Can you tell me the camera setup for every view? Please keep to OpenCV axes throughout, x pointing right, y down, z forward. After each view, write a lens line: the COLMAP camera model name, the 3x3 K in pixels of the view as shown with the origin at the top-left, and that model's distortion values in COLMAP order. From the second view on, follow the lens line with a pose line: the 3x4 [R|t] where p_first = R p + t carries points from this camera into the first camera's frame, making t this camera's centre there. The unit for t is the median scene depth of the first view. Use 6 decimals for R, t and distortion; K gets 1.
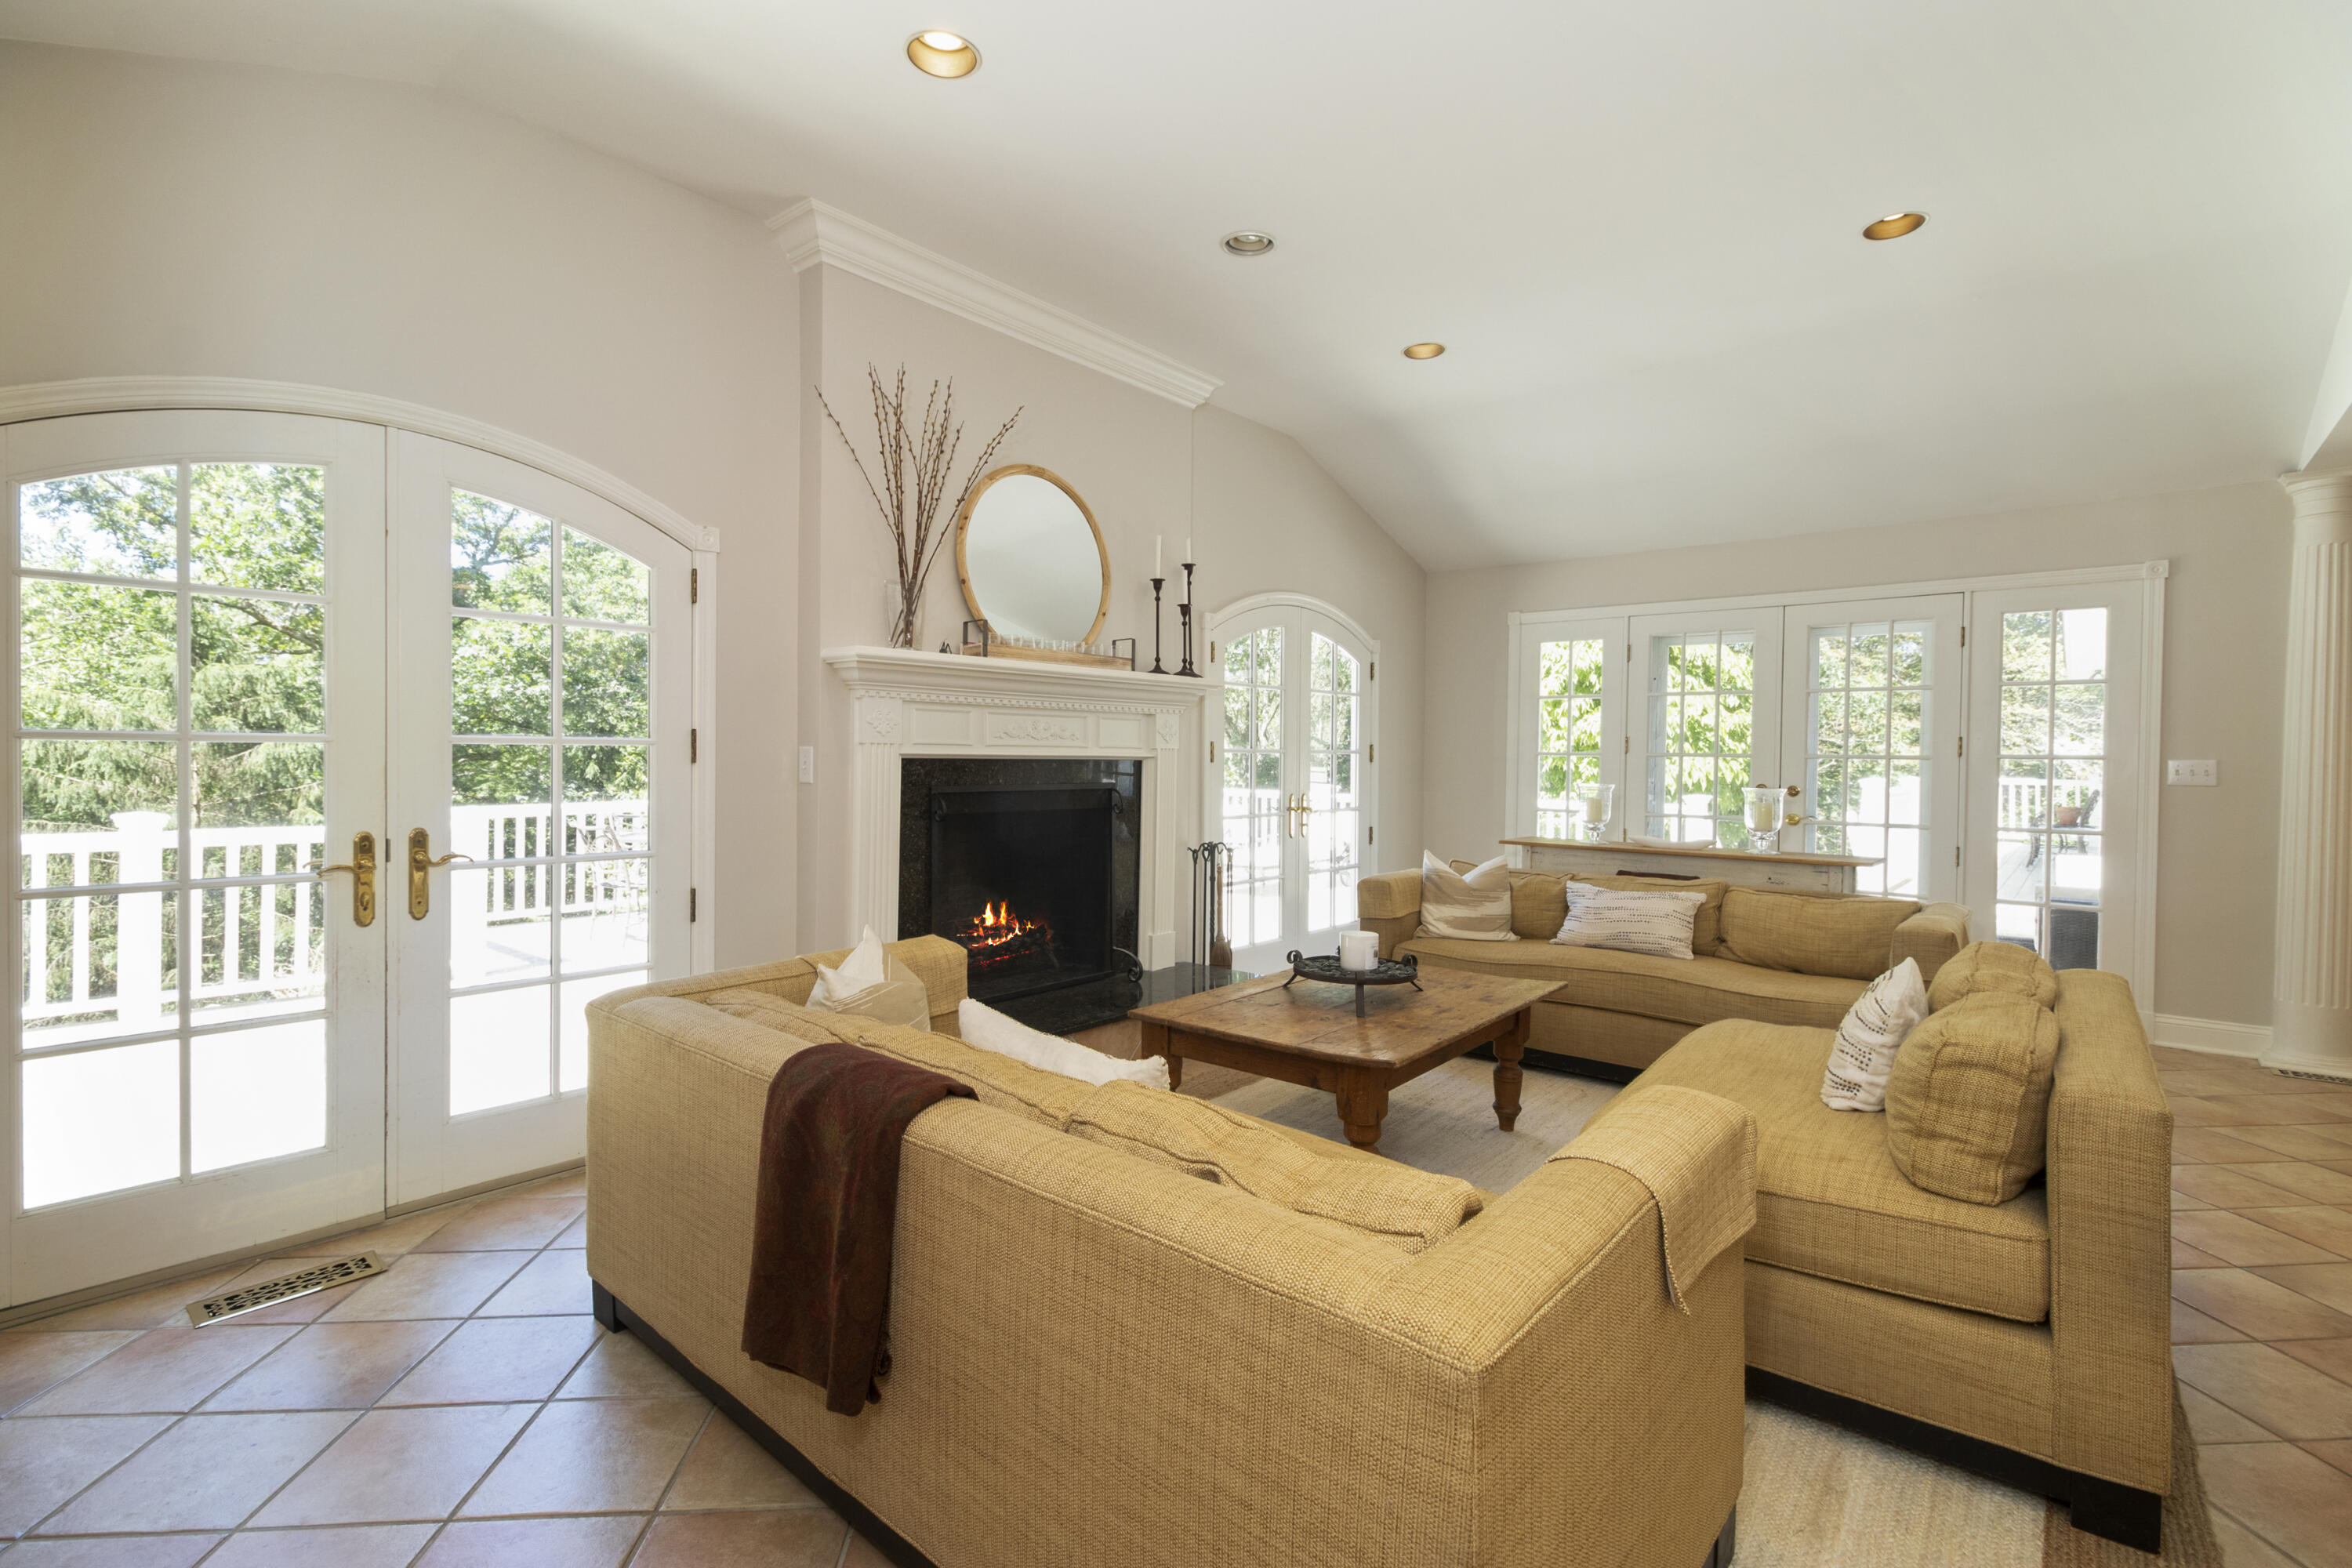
lens RADIAL K [[1063.6, 0, 1171.9], [0, 1063.6, 771.7], [0, 0, 1]] dist [0.014912, -0.012280]
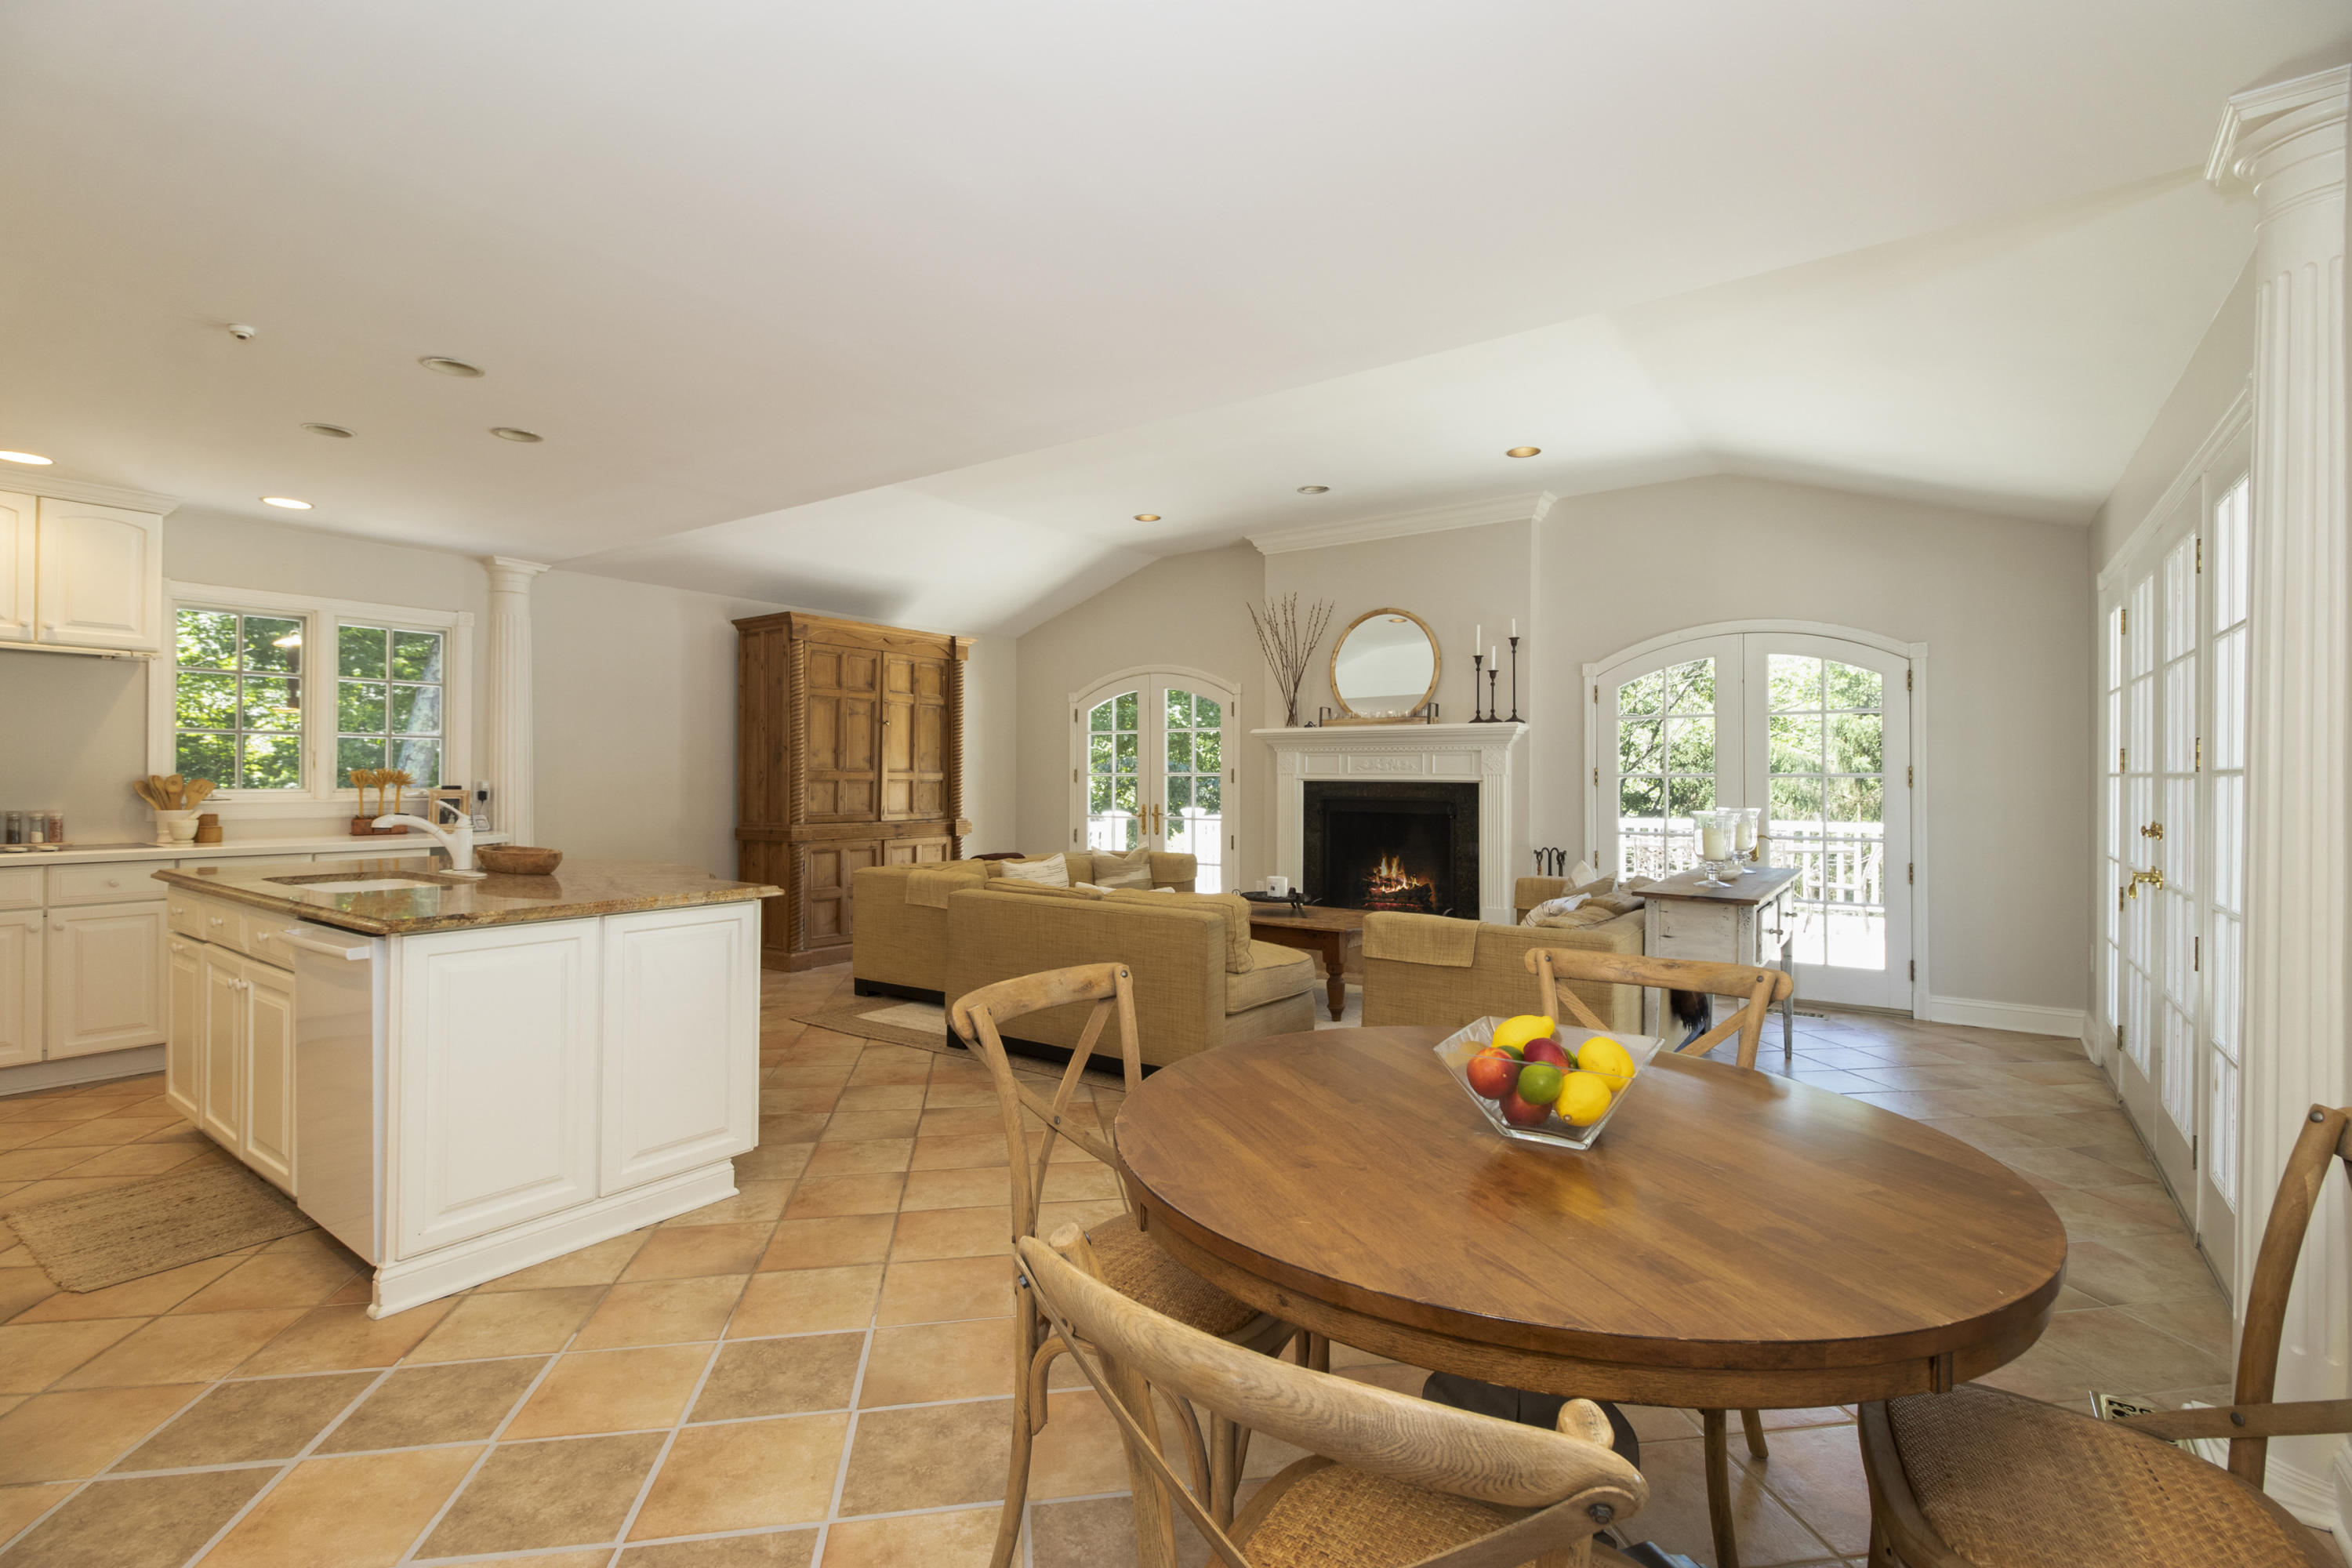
lens RADIAL K [[1067.6, 0, 1174.5], [0, 1067.6, 768.2], [0, 0, 1]] dist [0.022320, -0.012831]
pose [[0.095389, -0.017880, -0.995279, 1.531185], [-0.018652, 0.999631, -0.019746, 0.006310], [0.995265, 0.020447, 0.095020, 0.512720]]
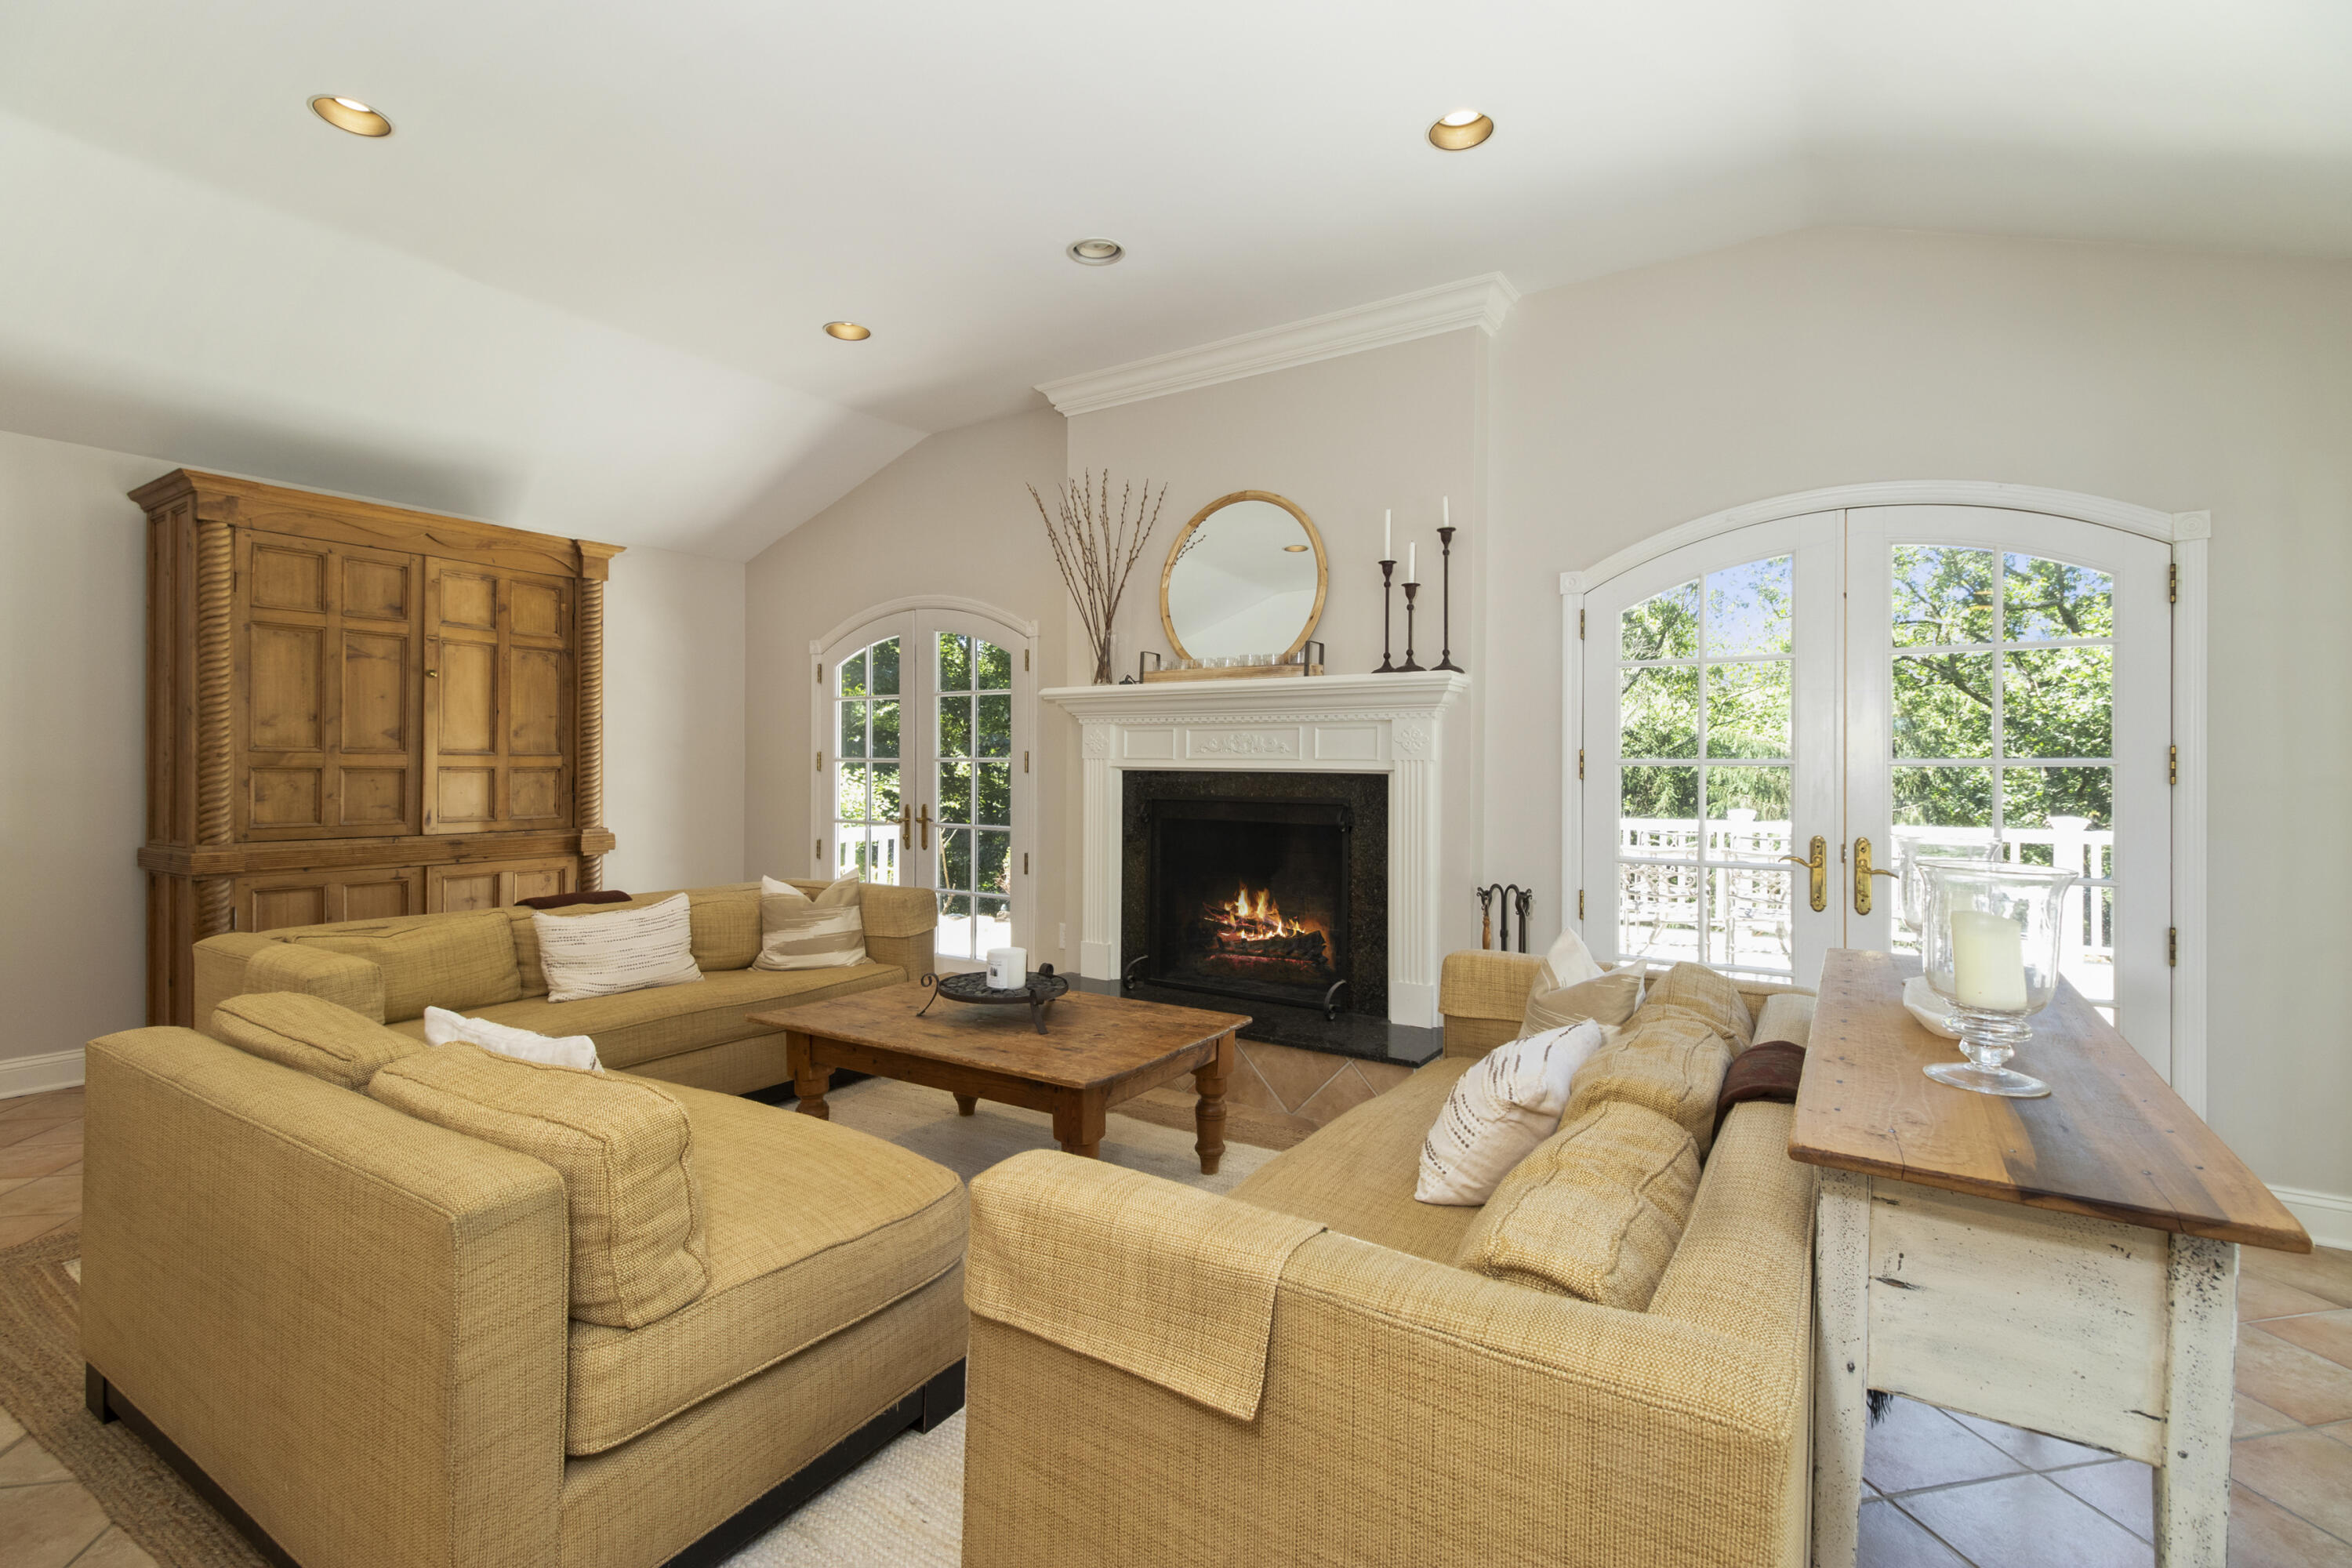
lens RADIAL K [[1067.6, 0, 1174.5], [0, 1067.6, 768.2], [0, 0, 1]] dist [0.022320, -0.012831]
pose [[0.140116, -0.006071, -0.990116, 0.905293], [-0.019784, 0.999764, -0.008930, -0.004407], [0.989937, 0.020839, 0.139963, 0.794322]]
